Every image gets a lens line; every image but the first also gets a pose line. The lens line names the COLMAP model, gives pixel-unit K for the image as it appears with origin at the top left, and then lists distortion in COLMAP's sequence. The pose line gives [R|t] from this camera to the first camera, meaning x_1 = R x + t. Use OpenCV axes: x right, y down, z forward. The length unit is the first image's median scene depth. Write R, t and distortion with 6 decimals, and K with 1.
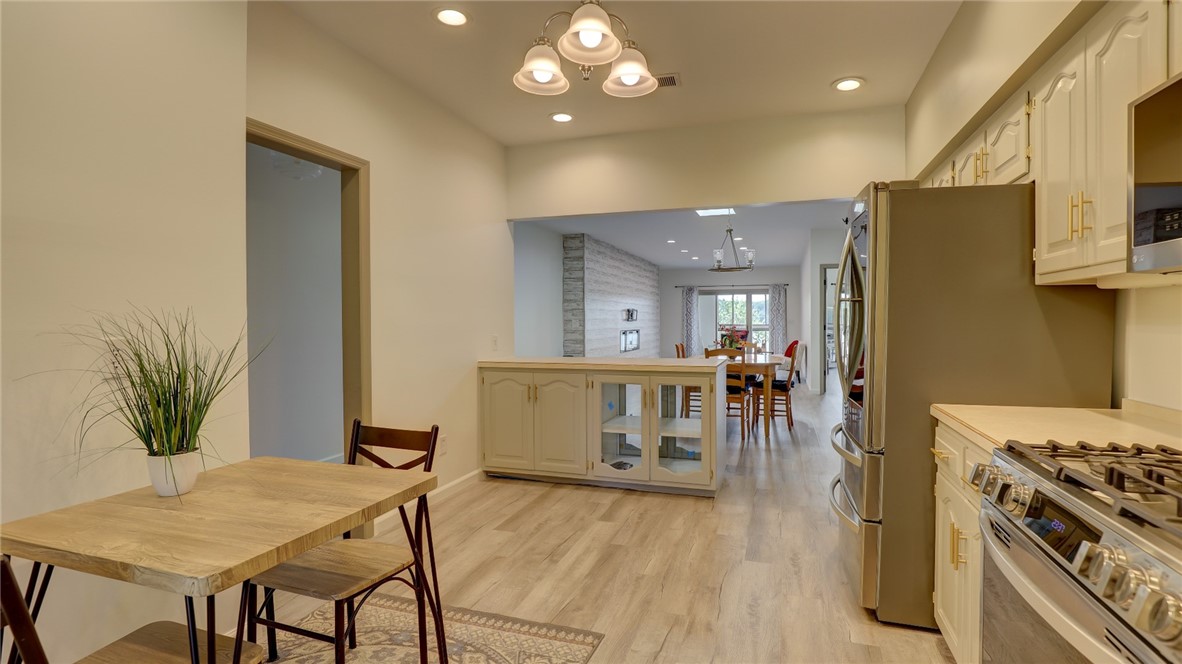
lens RADIAL K [[563.2, 0, 600.4], [0, 563.2, 335.9], [0, 0, 1]] dist [-0.011707, 0.000178]
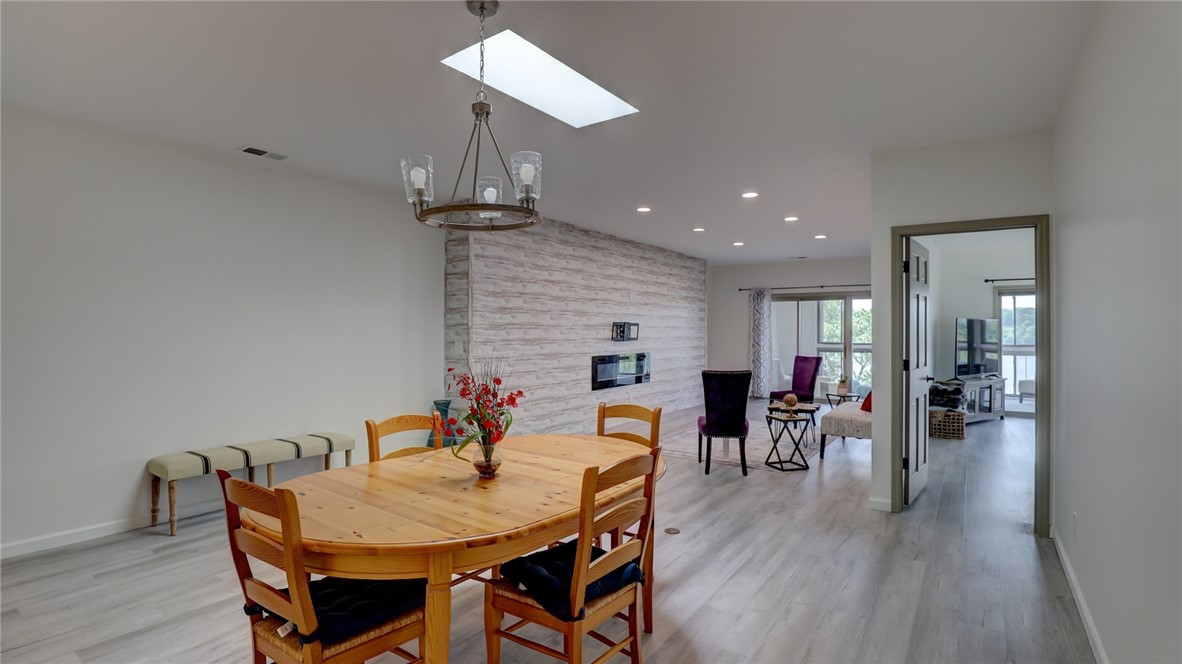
lens RADIAL K [[563.2, 0, 600.4], [0, 563.2, 335.9], [0, 0, 1]] dist [-0.011707, 0.000178]
pose [[0.958341, 0.003602, -0.285605, 0.216775], [-0.009619, 0.999760, -0.019666, -0.018996], [0.285466, 0.021593, 0.958146, 0.362942]]
